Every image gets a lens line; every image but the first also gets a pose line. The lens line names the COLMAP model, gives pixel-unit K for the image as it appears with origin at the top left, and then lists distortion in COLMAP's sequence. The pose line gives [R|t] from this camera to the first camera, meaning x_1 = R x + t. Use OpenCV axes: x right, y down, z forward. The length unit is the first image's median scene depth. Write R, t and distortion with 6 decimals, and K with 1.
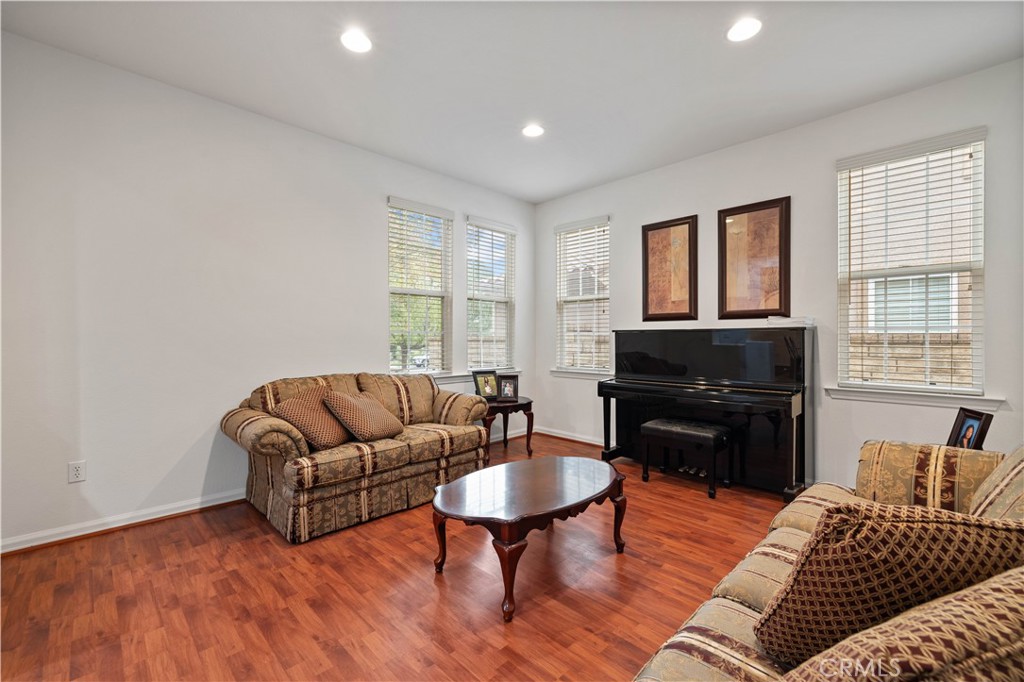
lens RADIAL K [[429.7, 0, 512.0], [0, 429.7, 341.0], [0, 0, 1]] dist [-0.003563, -0.000251]
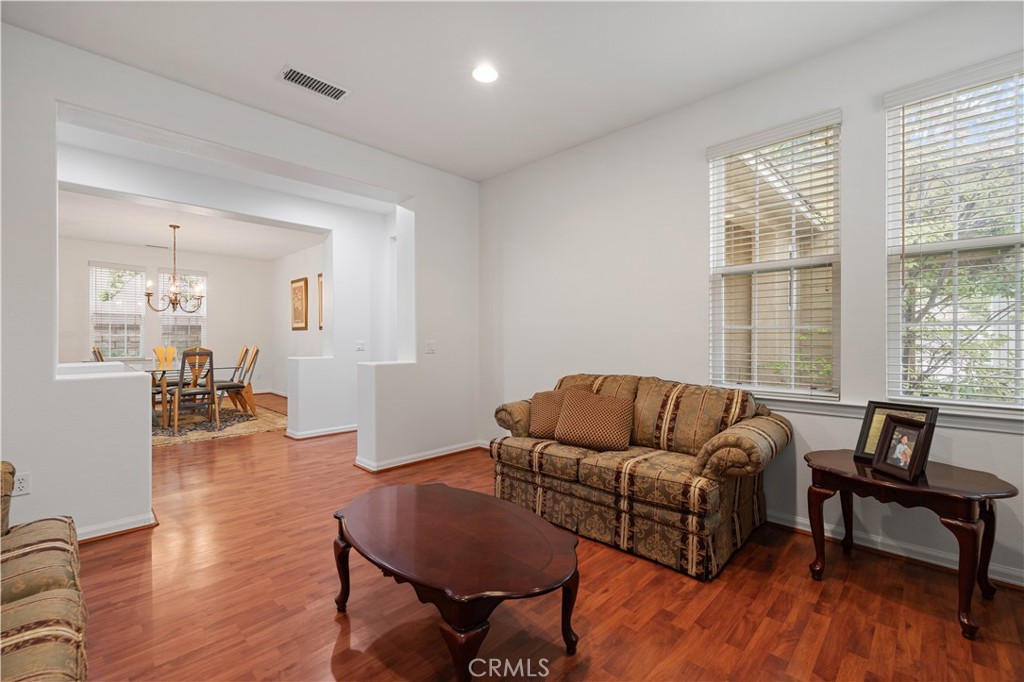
lens RADIAL K [[446.5, 0, 512.0], [0, 446.5, 341.0], [0, 0, 1]] dist [-0.000688, -0.000084]
pose [[0.020518, 0.009500, -0.999744, 0.647385], [-0.007029, 0.999932, 0.009357, -0.005354], [0.999765, 0.006835, 0.020584, 0.840185]]
